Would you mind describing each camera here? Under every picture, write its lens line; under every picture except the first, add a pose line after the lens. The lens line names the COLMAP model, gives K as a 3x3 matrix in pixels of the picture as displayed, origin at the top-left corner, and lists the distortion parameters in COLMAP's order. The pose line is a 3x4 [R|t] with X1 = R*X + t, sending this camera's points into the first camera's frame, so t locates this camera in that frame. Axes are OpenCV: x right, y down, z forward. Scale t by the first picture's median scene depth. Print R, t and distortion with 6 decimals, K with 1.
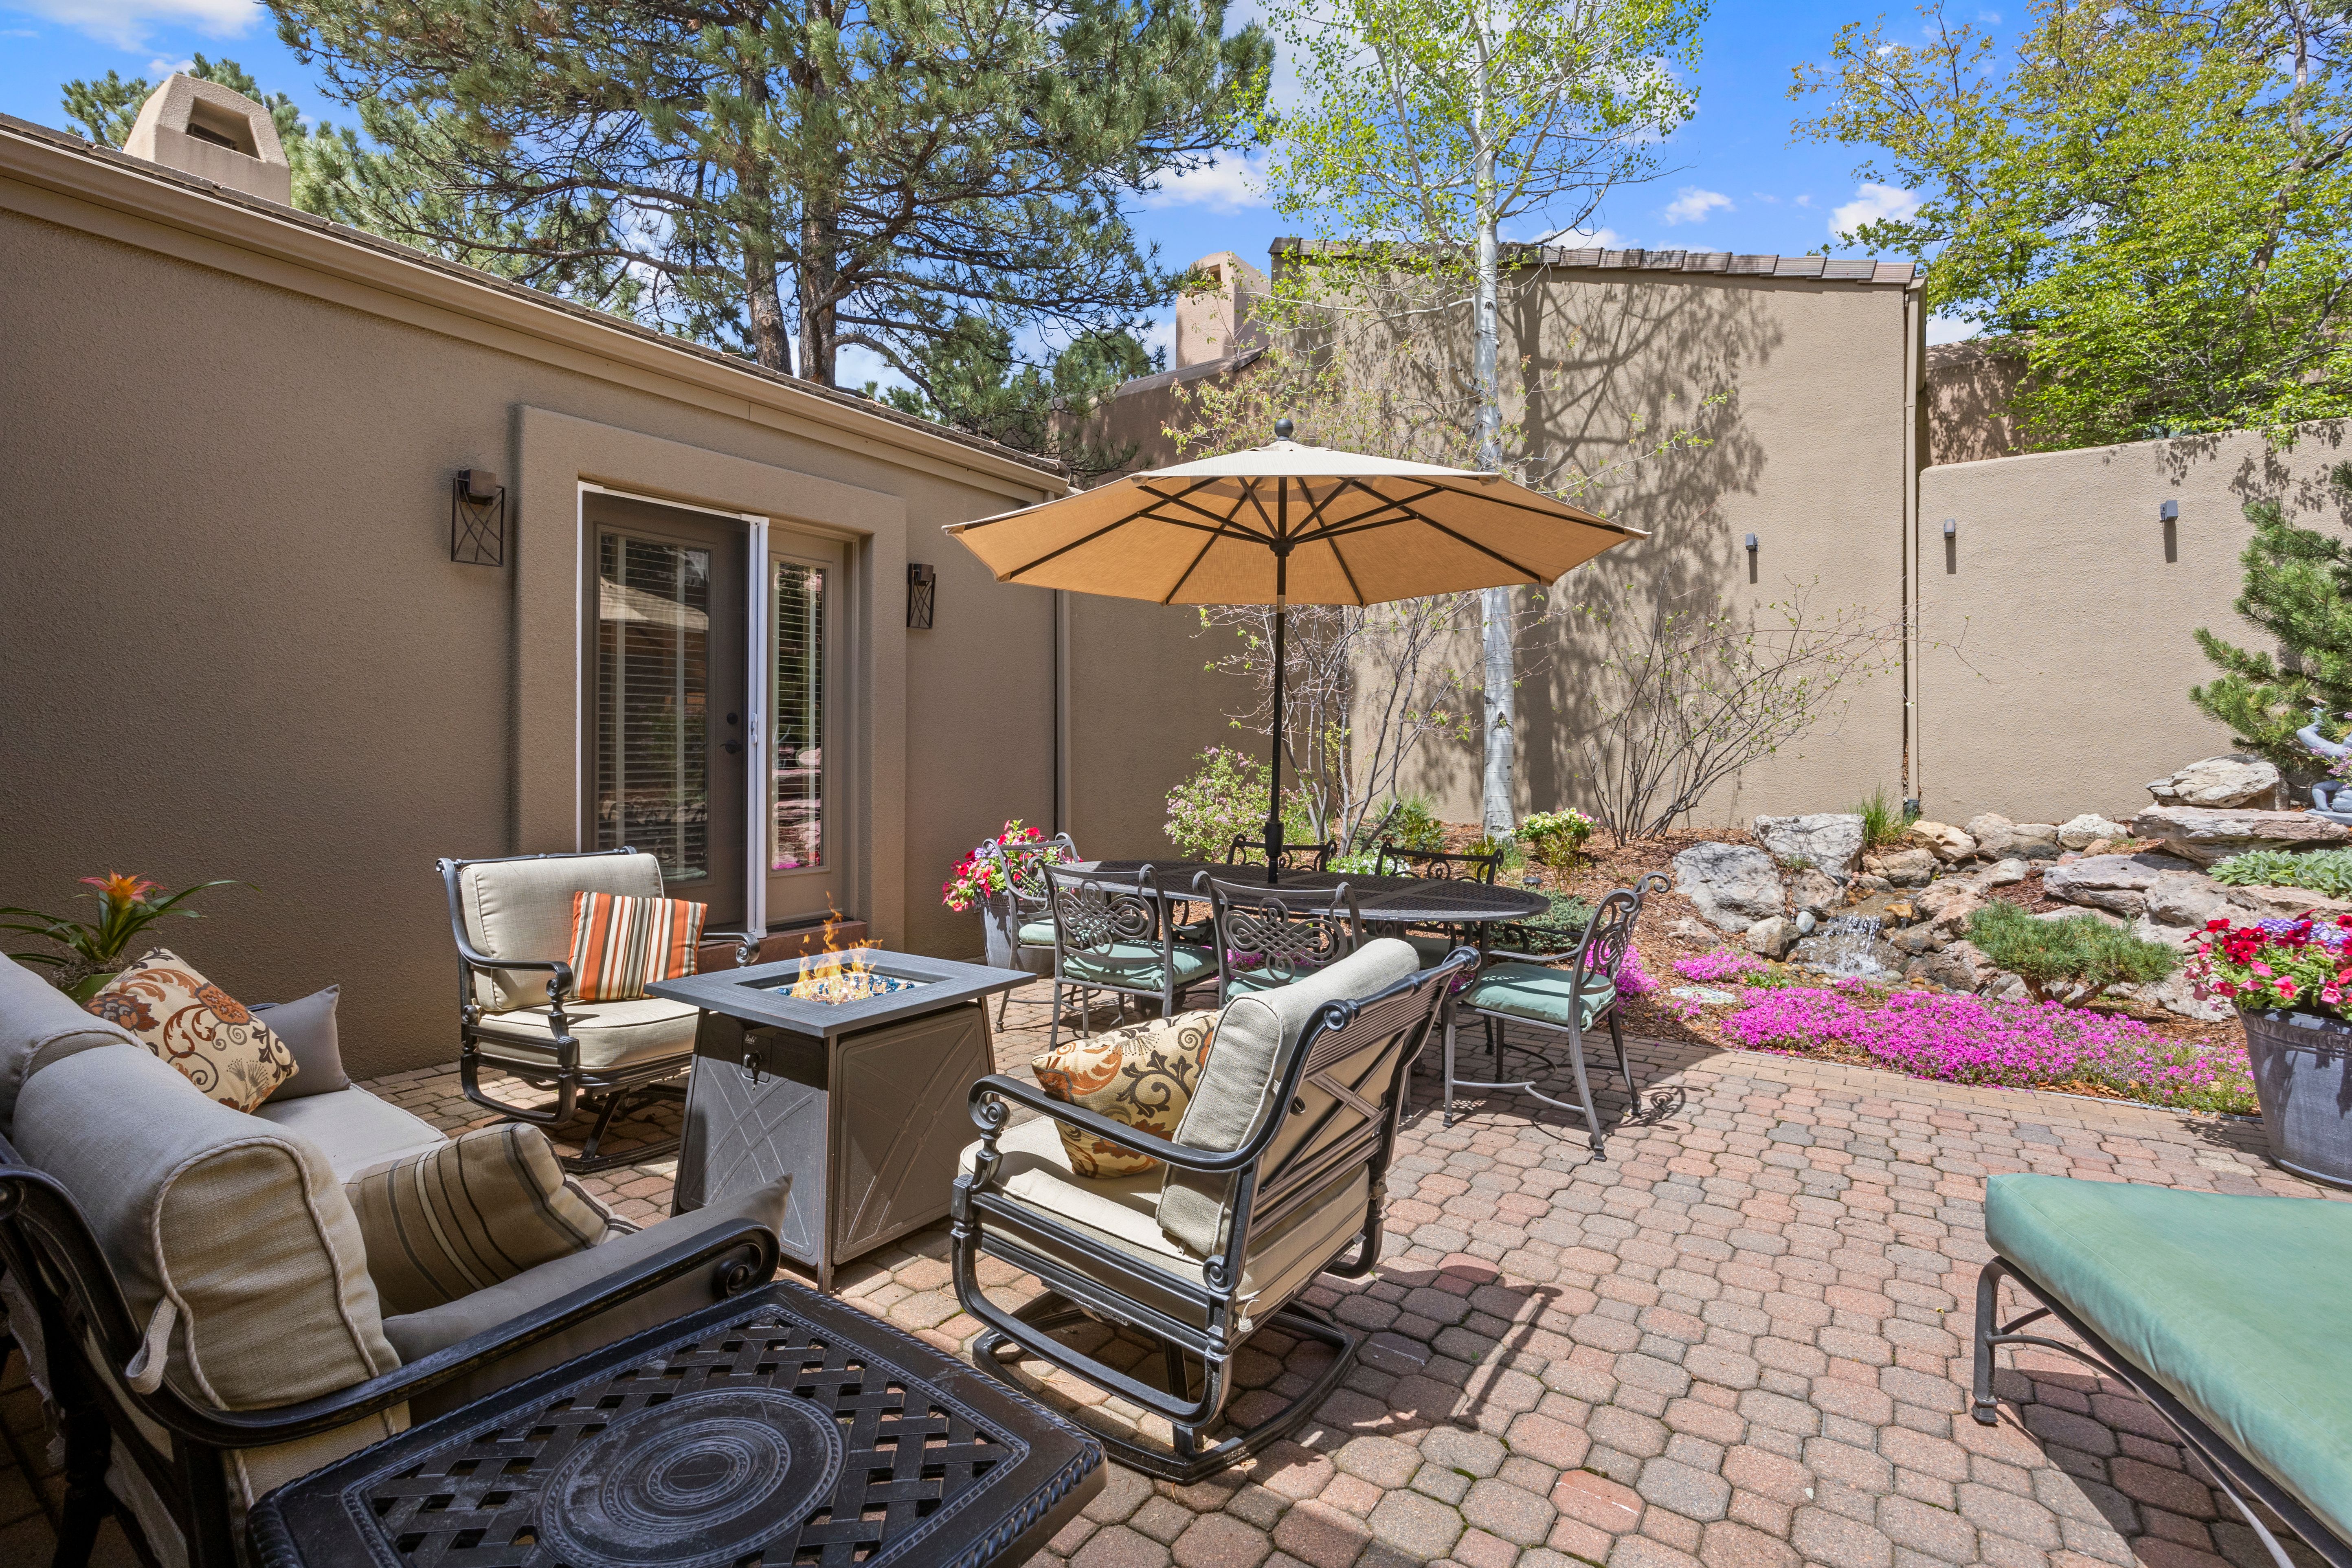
lens RADIAL K [[1035.1, 0, 1168.0], [0, 1035.1, 770.8], [0, 0, 1]] dist [-0.000785, -0.000140]
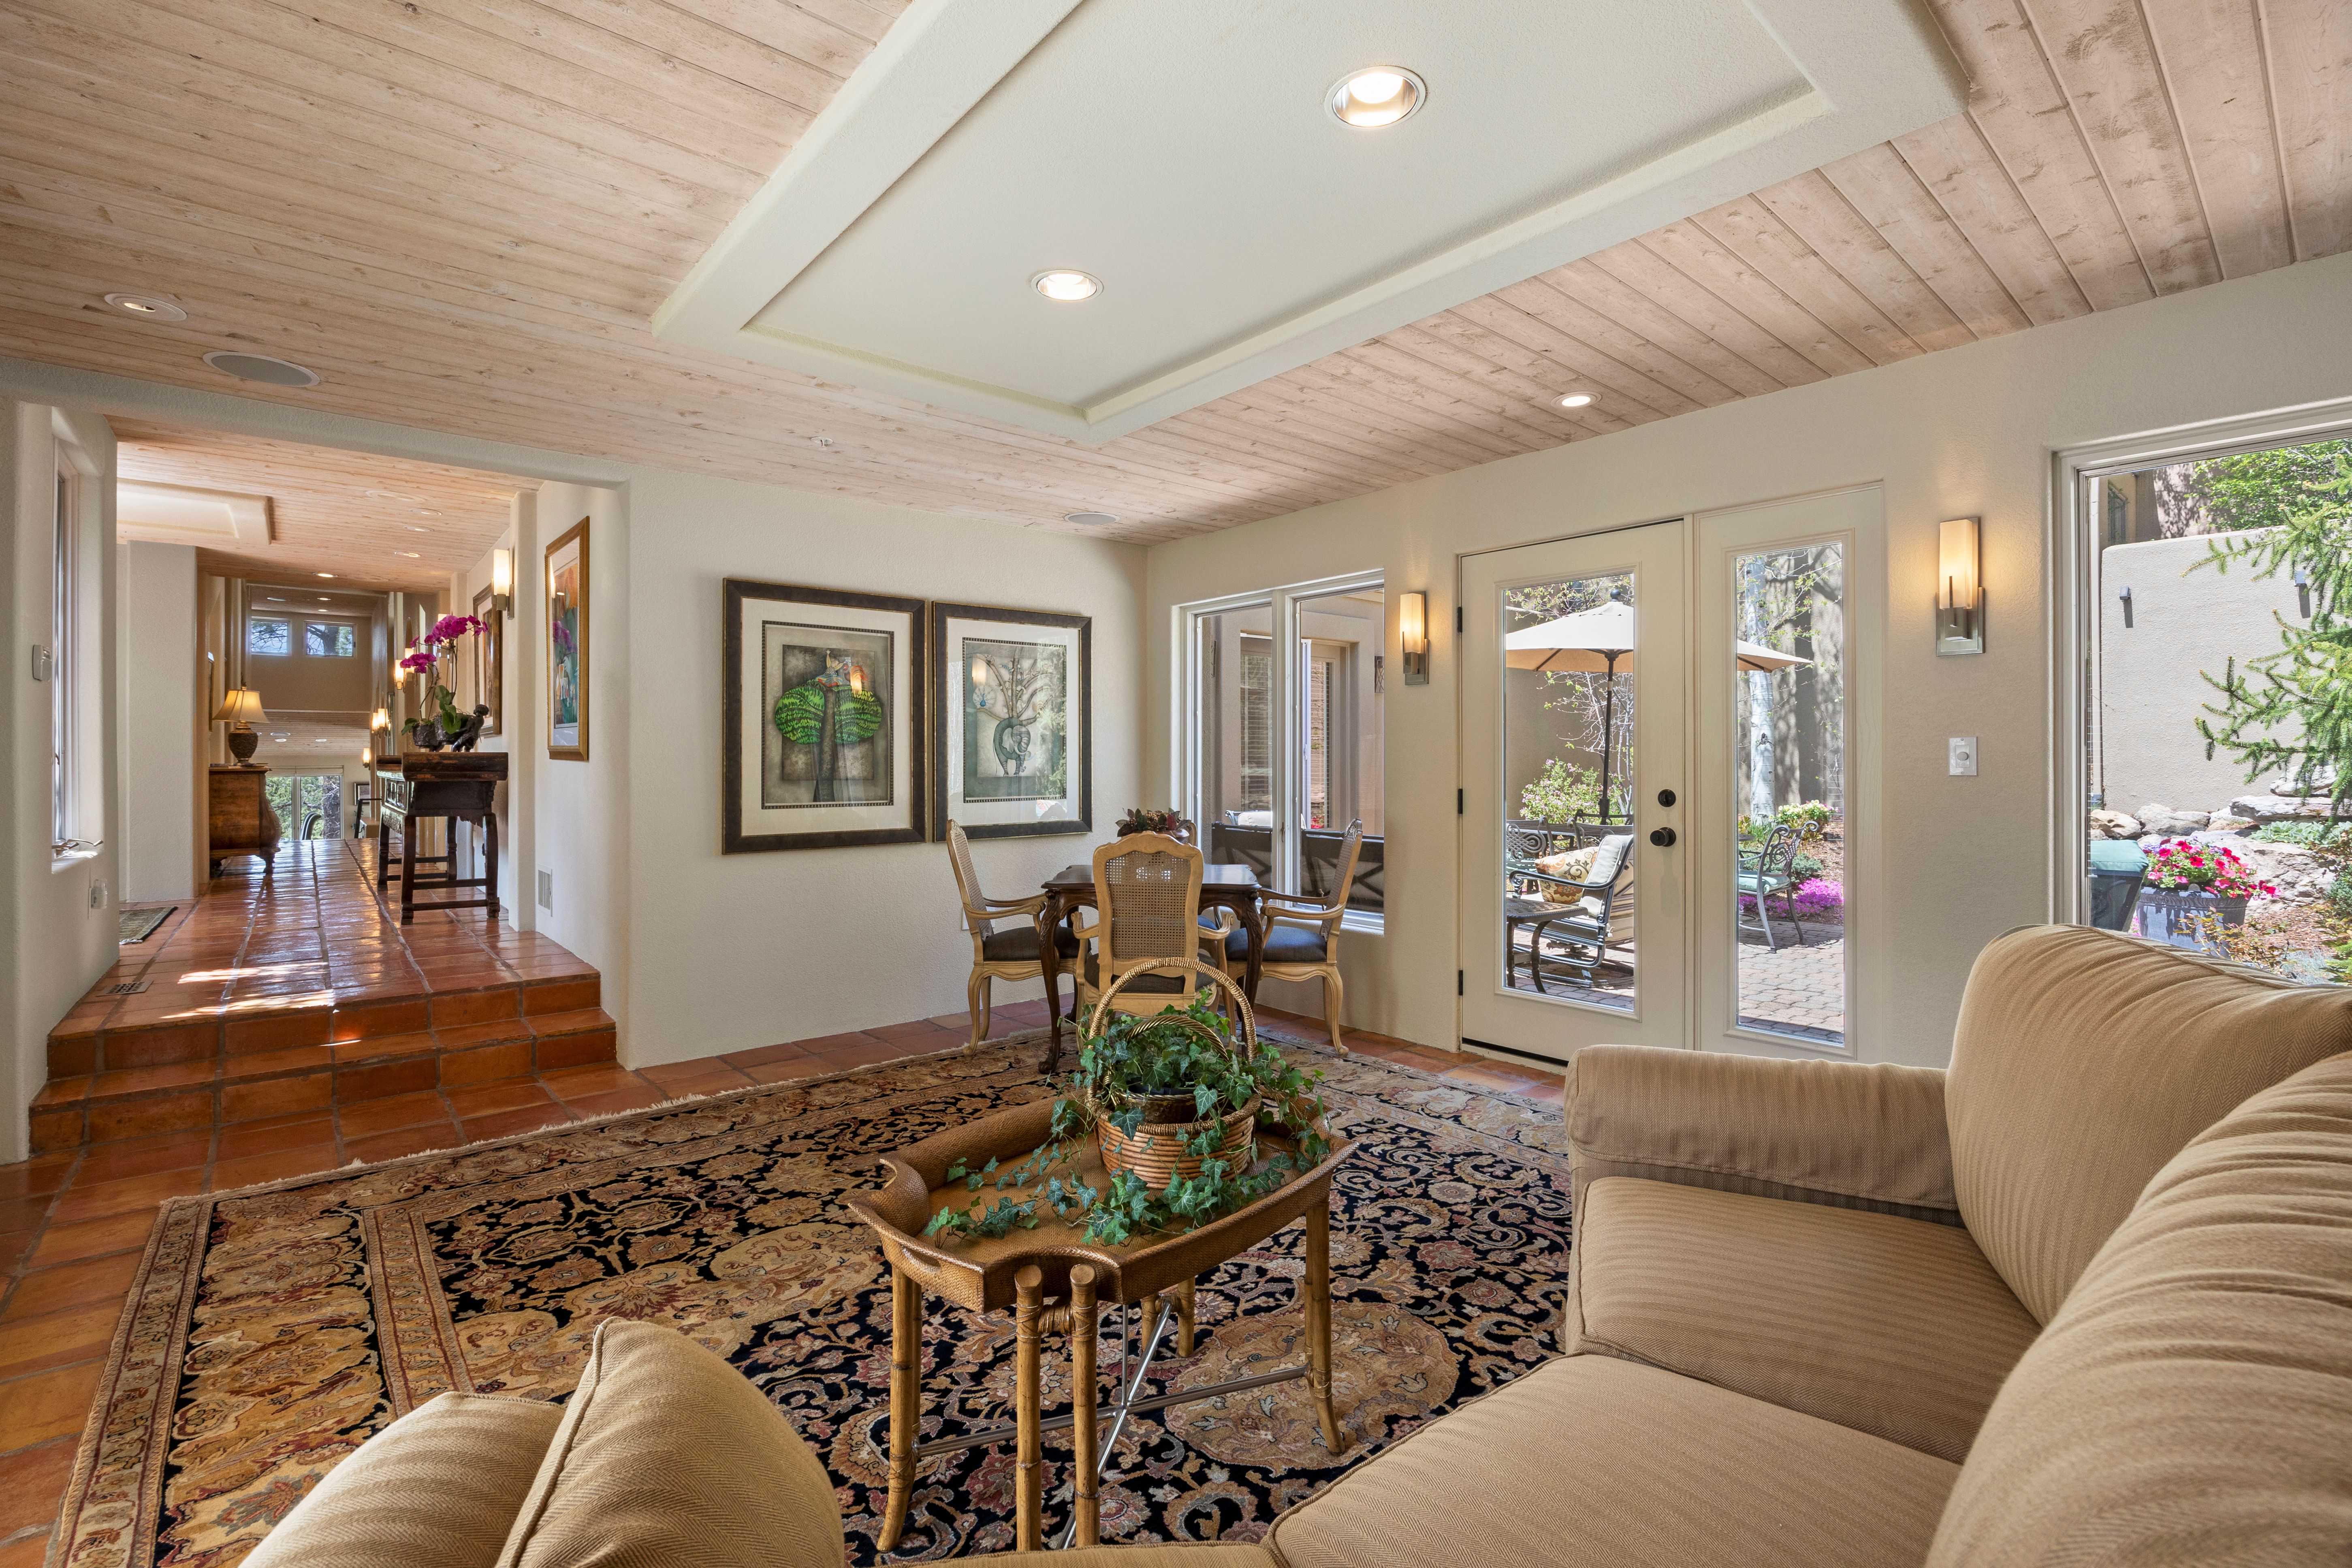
lens RADIAL K [[1035.0, 0, 1185.6], [0, 1035.0, 767.3], [0, 0, 1]] dist [-0.000785, -0.000140]
pose [[0.968339, -0.005789, -0.249570, -0.200964], [0.002223, 0.999891, -0.014566, 0.019851], [0.249628, 0.013550, 0.968247, -1.246693]]
